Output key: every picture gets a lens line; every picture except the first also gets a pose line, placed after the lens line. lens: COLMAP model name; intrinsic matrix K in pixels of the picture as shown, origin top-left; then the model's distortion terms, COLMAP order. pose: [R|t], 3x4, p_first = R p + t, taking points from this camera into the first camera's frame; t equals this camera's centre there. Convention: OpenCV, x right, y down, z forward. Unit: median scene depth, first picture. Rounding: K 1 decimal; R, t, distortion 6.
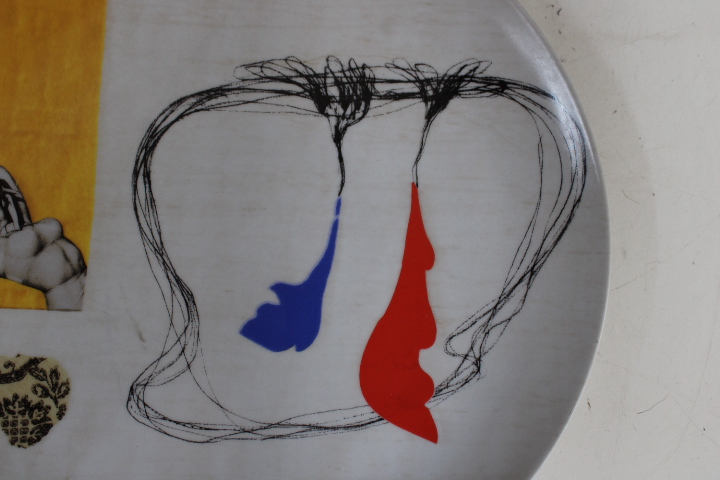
lens RADIAL K [[723.8, 0, 360.0], [0, 723.8, 240.0], [0, 0, 1]] dist [-0.138394, 0.139884]
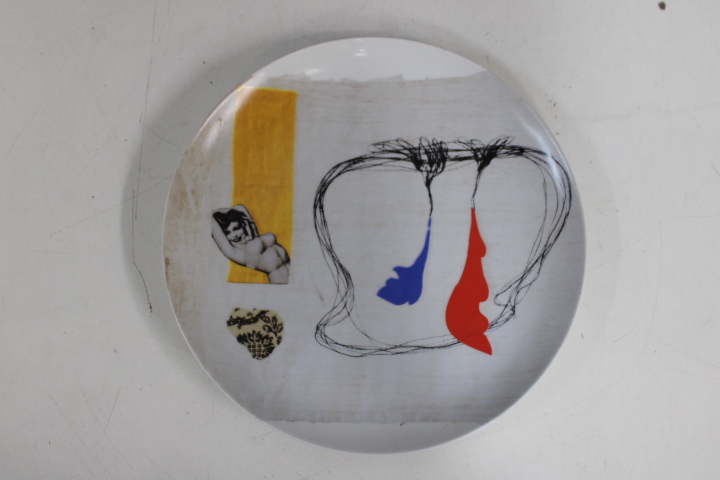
lens RADIAL K [[723.8, 0, 360.0], [0, 723.8, 240.0], [0, 0, 1]] dist [-0.138394, 0.139884]
pose [[0.997487, -0.030589, -0.063910, -0.090560], [0.025836, 0.996930, -0.073918, 0.124517], [0.065975, 0.072081, 0.995214, -0.772472]]
